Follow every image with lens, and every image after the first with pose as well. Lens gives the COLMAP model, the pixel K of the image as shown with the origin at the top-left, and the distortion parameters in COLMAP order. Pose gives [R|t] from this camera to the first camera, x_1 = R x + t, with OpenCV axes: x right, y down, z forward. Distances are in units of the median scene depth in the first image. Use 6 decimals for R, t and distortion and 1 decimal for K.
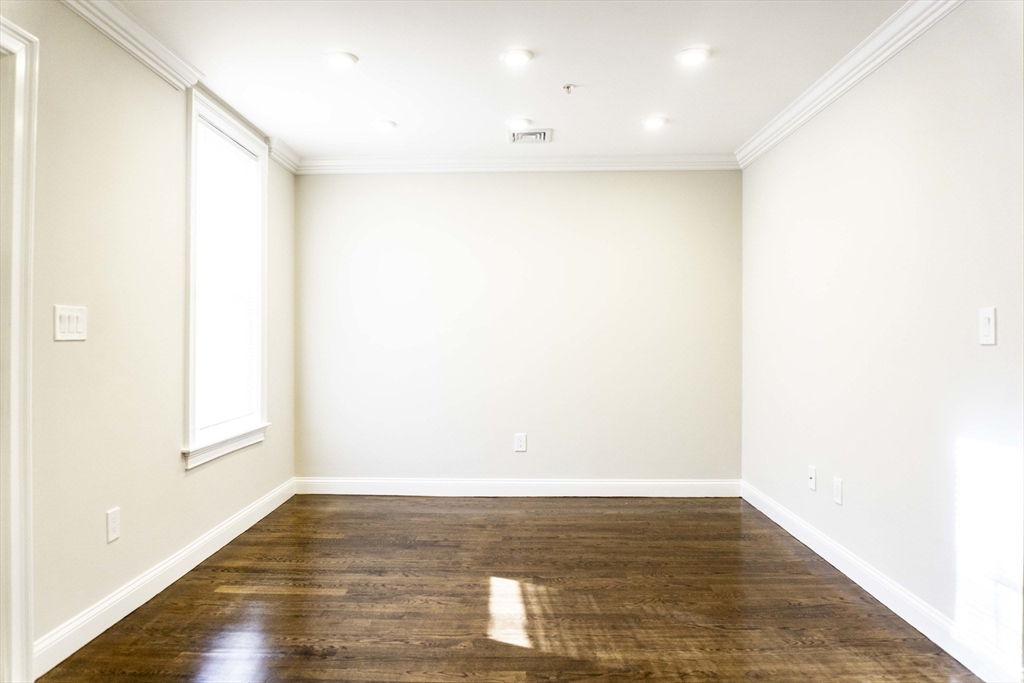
lens RADIAL K [[663.6, 0, 512.0], [0, 663.6, 341.5], [0, 0, 1]] dist [-0.005861, -0.000933]
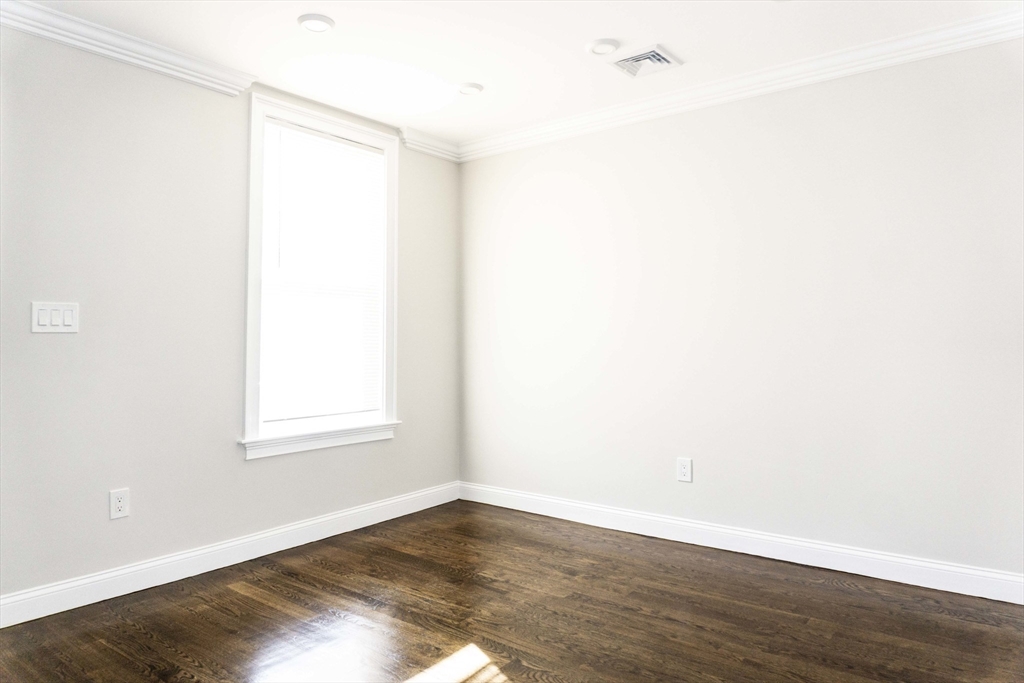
lens RADIAL K [[677.0, 0, 514.8], [0, 677.0, 319.0], [0, 0, 1]] dist [-0.006017, -0.005106]
pose [[0.802293, -0.022893, -0.596491, 0.421433], [0.002449, 0.999382, -0.035061, 0.011064], [0.596925, 0.026669, 0.801854, 0.356633]]
